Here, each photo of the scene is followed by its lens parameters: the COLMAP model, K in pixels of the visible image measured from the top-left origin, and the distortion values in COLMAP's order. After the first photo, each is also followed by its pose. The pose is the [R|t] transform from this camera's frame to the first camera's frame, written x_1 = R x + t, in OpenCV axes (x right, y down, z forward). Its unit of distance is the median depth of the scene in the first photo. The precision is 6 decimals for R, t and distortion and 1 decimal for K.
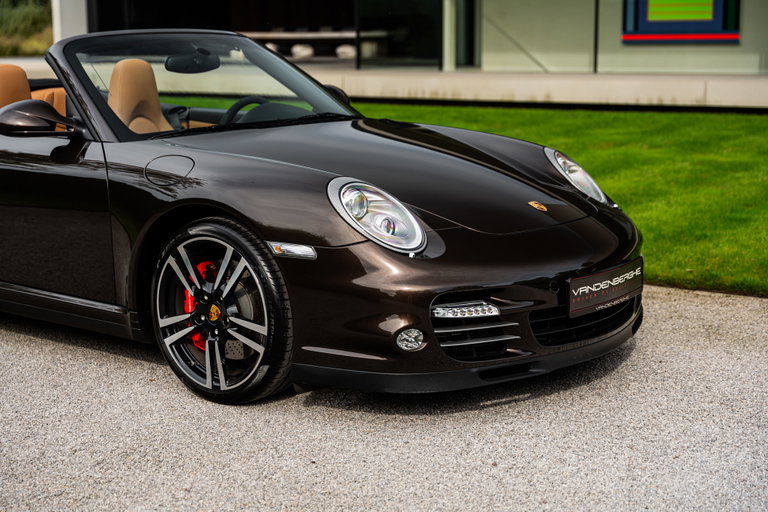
lens RADIAL K [[1259.3, 0, 385.2], [0, 1259.3, 259.8], [0, 0, 1]] dist [0.046176, 0.000000]
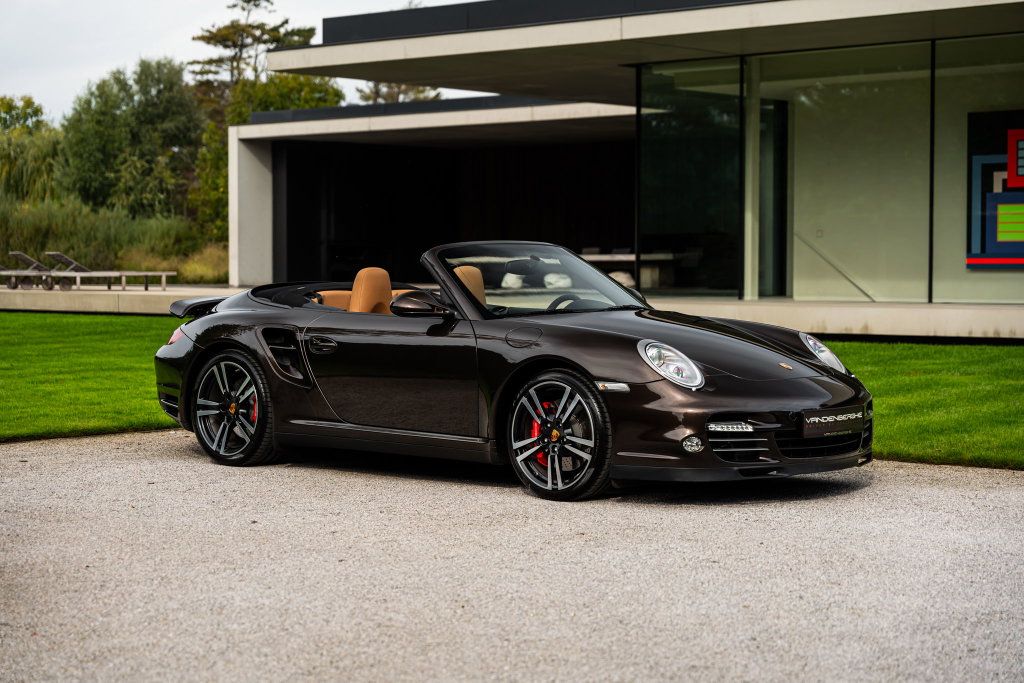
lens RADIAL K [[1977.5, 0, 509.7], [0, 1977.5, 341.5], [0, 0, 1]] dist [0.060897, 0.000000]
pose [[0.996745, 0.011752, -0.079758, -0.008737], [-0.022486, 0.990583, -0.135058, 0.226450], [0.077420, 0.136412, 0.987622, -1.156297]]
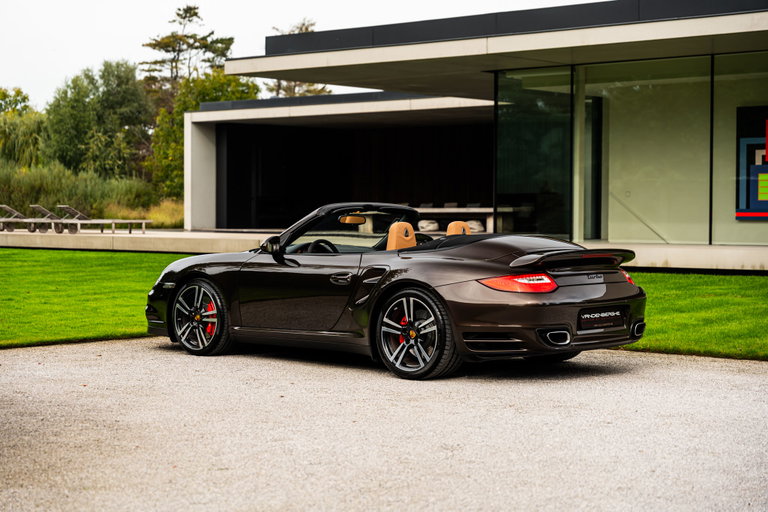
lens RADIAL K [[1483.7, 0, 378.1], [0, 1483.7, 253.5], [0, 0, 1]] dist [0.047861, 0.000000]
pose [[0.997037, 0.013520, -0.075723, -0.116408], [-0.024576, 0.988826, -0.147034, 0.251173], [0.072888, 0.148459, 0.986229, -1.341051]]
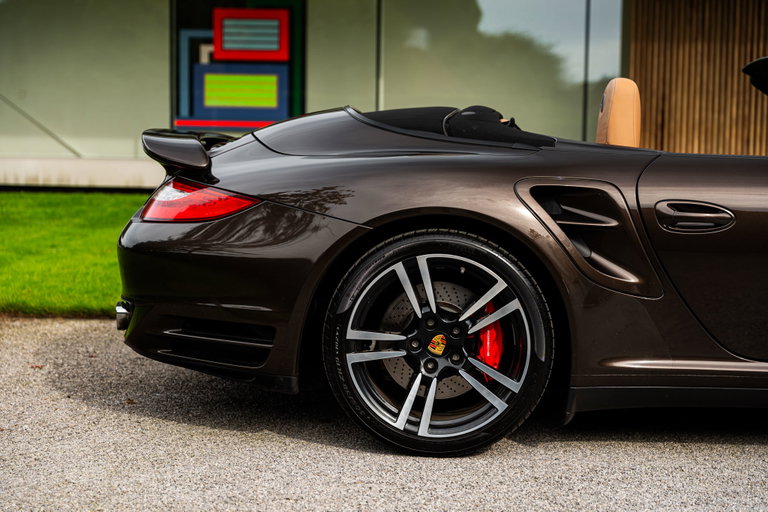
lens RADIAL K [[1302.2, 0, 383.1], [0, 1302.2, 255.8], [0, 0, 1]] dist [0.076304, 0.000000]
pose [[0.813409, -0.030255, 0.580905, -1.054162], [0.082335, 0.994580, -0.063488, -0.022568], [-0.575836, 0.099471, 0.811491, 0.605719]]
